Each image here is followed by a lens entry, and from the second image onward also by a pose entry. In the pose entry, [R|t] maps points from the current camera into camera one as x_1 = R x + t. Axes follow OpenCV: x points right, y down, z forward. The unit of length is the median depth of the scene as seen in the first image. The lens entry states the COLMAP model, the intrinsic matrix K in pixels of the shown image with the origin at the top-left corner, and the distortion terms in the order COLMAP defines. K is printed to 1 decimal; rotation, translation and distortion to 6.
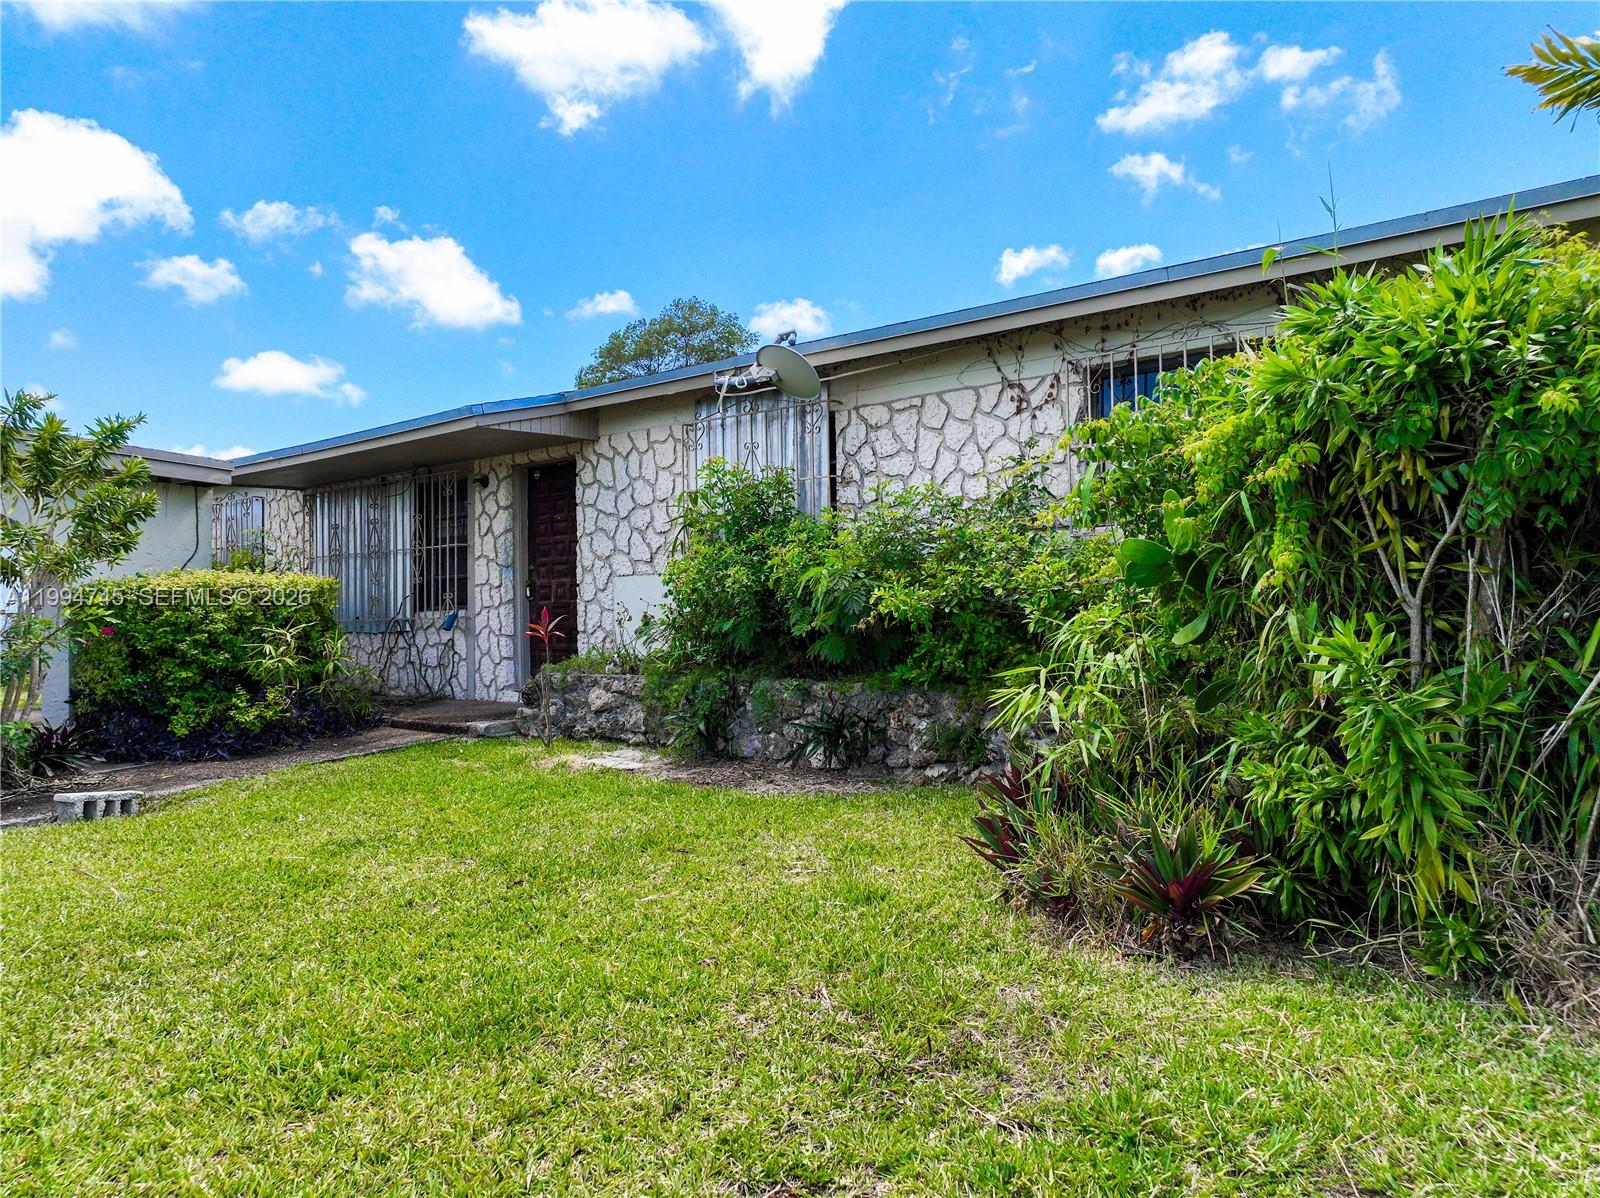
lens RADIAL K [[1146.2, 0, 800.0], [0, 1146.2, 599.0], [0, 0, 1]] dist [0.000682, 0.054341]
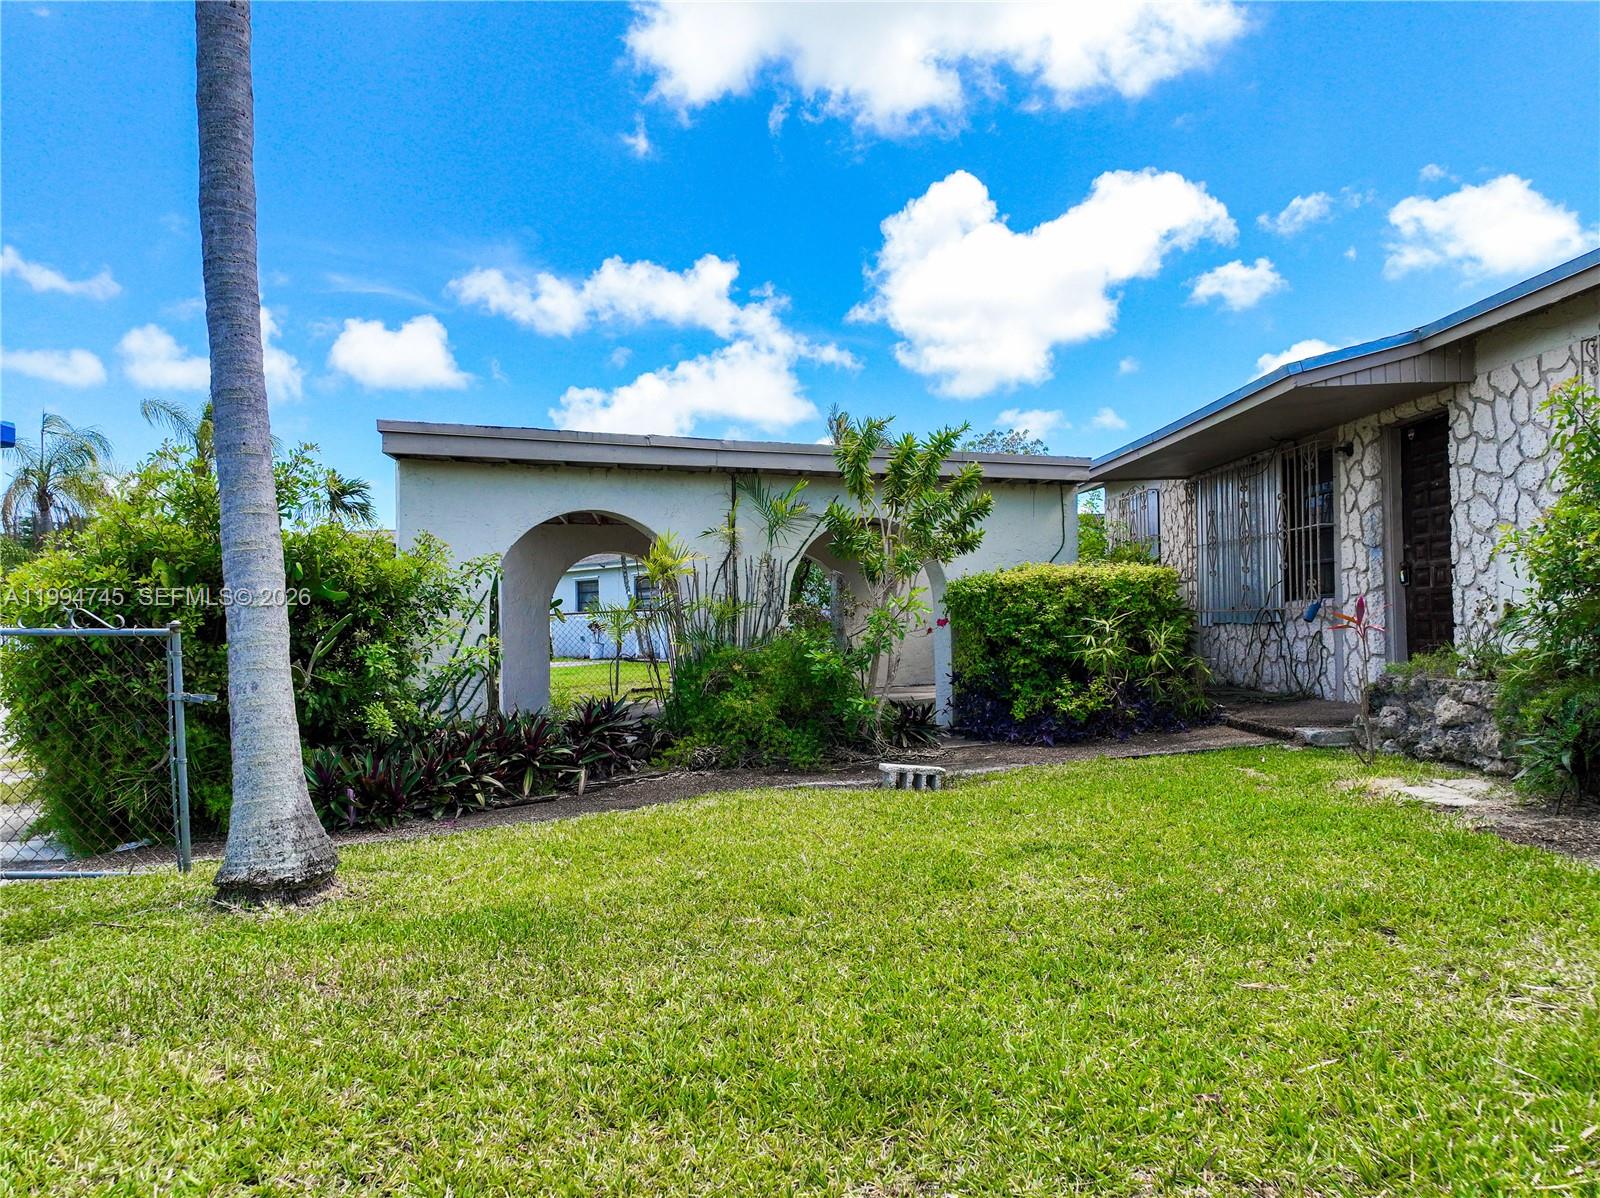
lens RADIAL K [[1146.2, 0, 800.0], [0, 1146.2, 599.0], [0, 0, 1]] dist [0.000682, 0.054341]
pose [[0.665693, -0.010312, -0.746155, 0.105548], [0.017594, 0.999843, 0.001879, 0.001270], [0.746019, -0.014379, 0.665770, 0.127512]]
